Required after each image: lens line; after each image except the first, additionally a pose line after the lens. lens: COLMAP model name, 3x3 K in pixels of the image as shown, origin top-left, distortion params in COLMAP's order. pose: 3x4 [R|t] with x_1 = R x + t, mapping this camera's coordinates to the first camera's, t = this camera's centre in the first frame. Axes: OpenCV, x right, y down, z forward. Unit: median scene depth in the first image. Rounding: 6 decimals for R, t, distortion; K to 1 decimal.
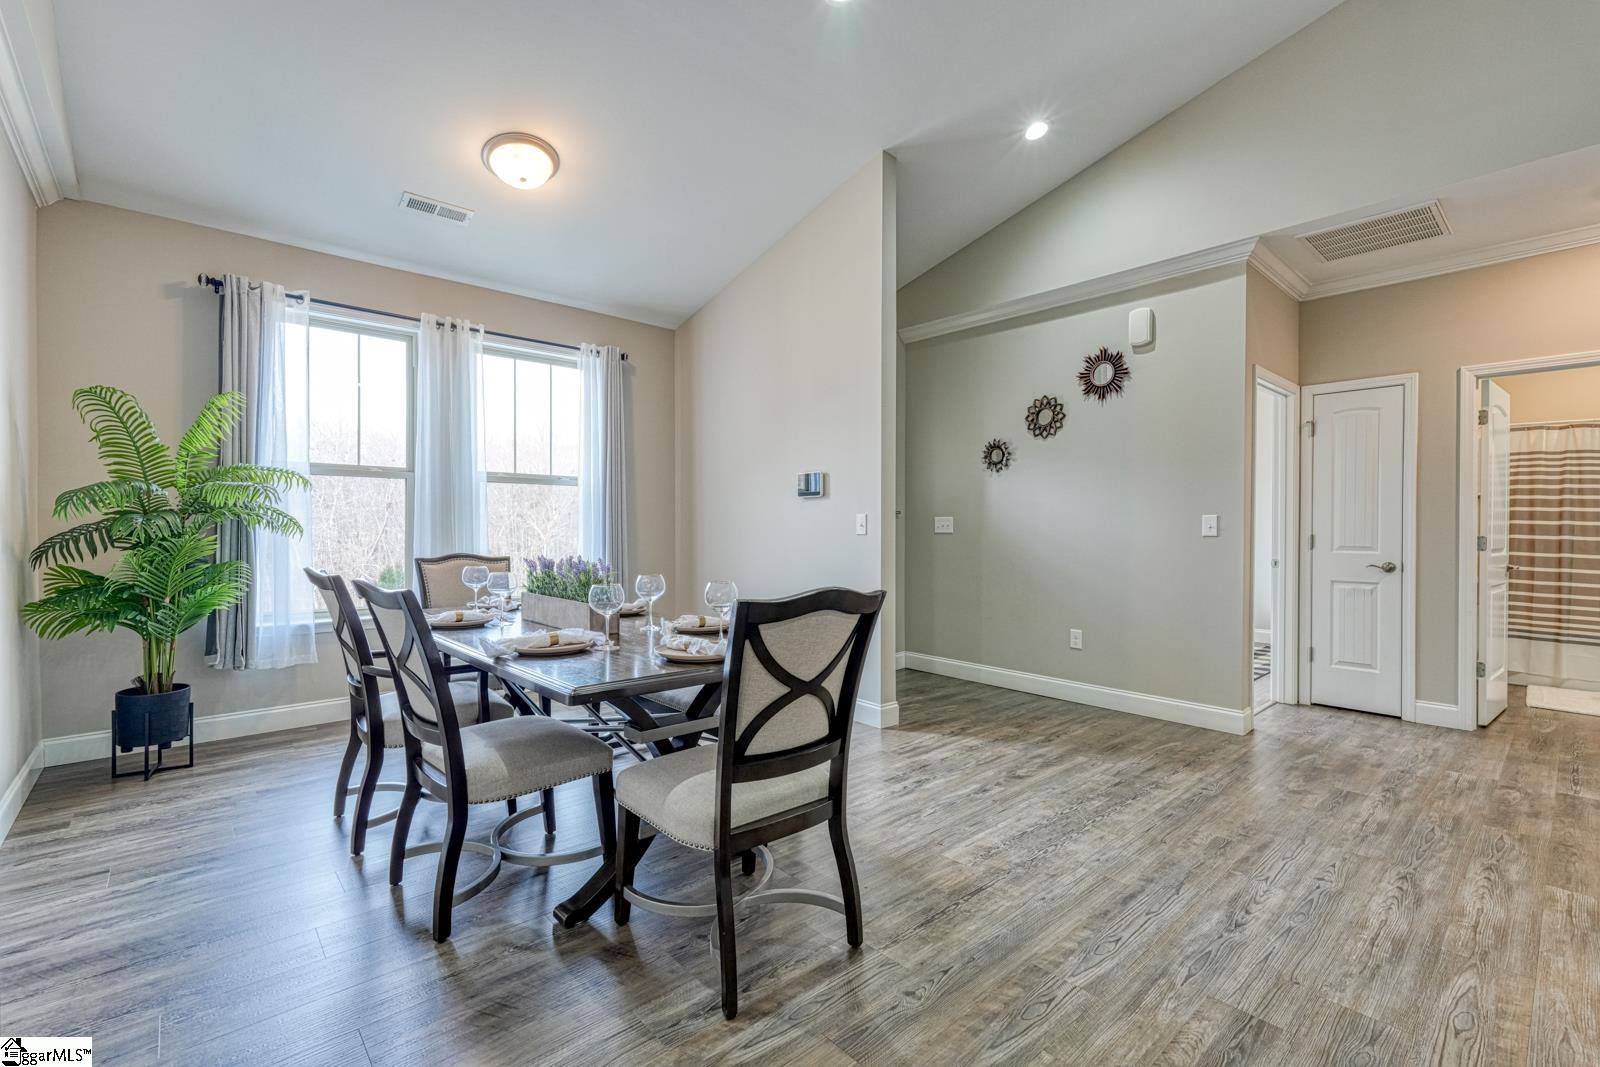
lens RADIAL K [[695.7, 0, 798.4], [0, 695.7, 537.5], [0, 0, 1]] dist [0.003487, -0.001232]
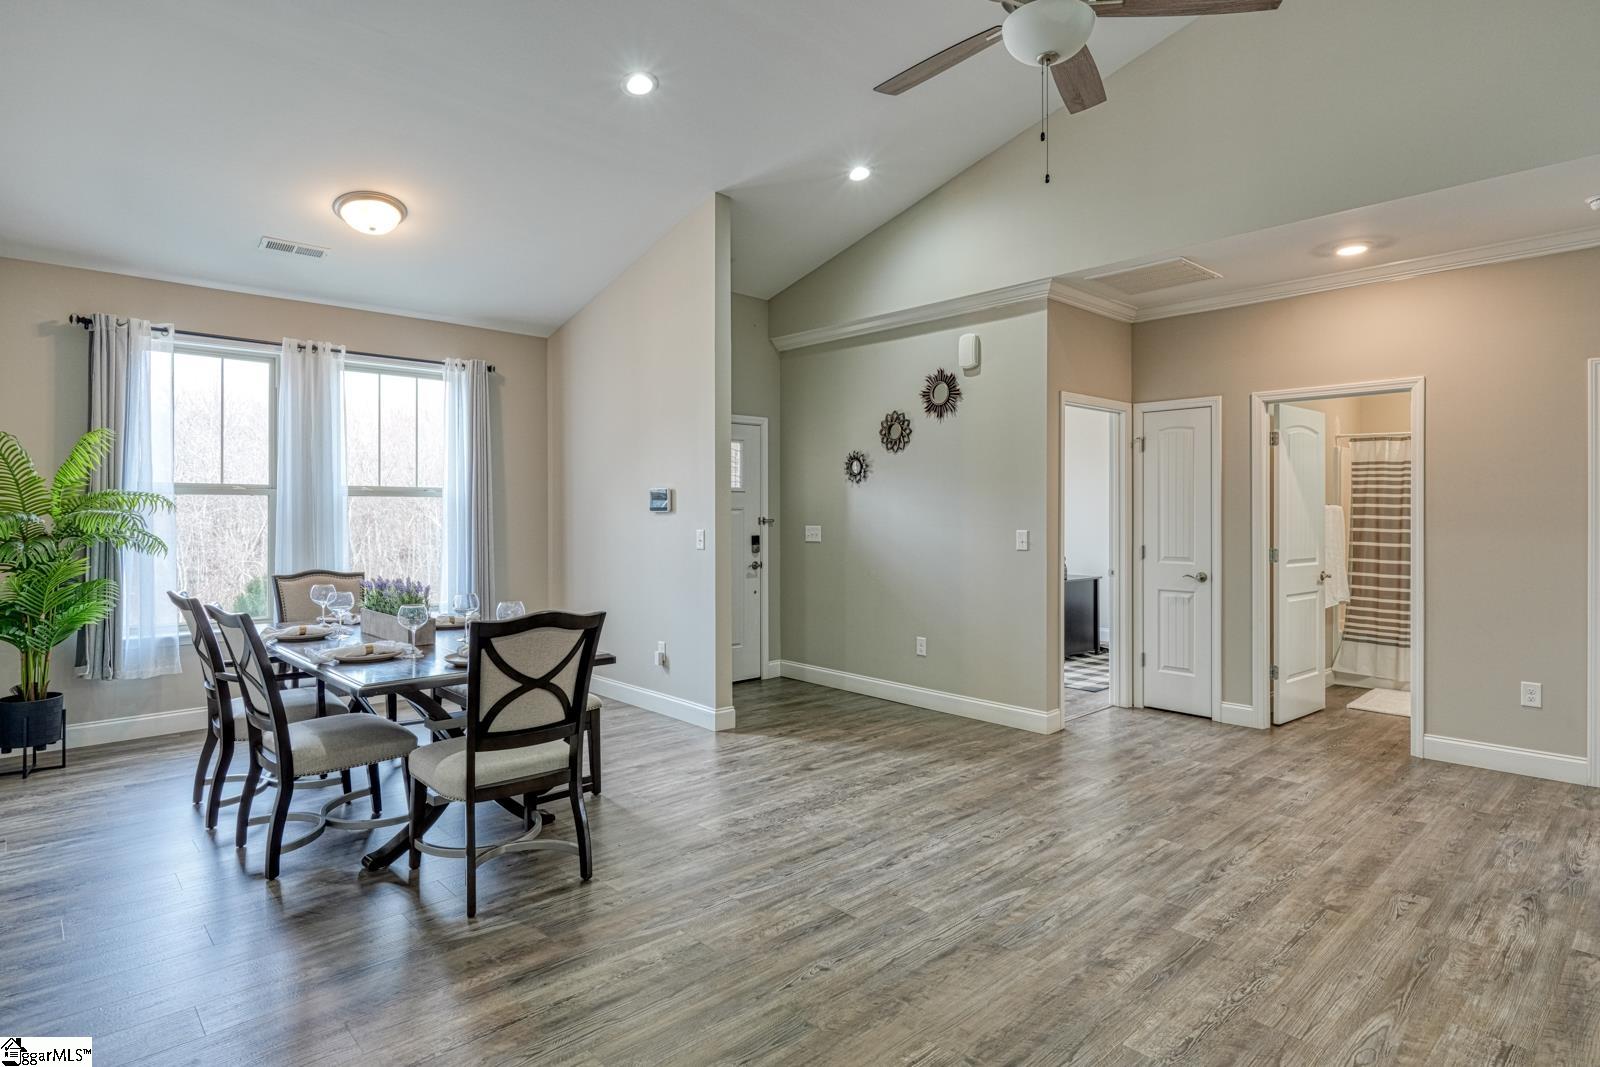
lens RADIAL K [[854.7, 0, 803.1], [0, 854.7, 516.7], [0, 0, 1]] dist [0.002649, -0.001614]
pose [[0.999810, -0.003280, 0.019195, 0.247474], [0.003423, 0.999967, -0.007393, -0.048622], [-0.019170, 0.007457, 0.999788, -0.342487]]
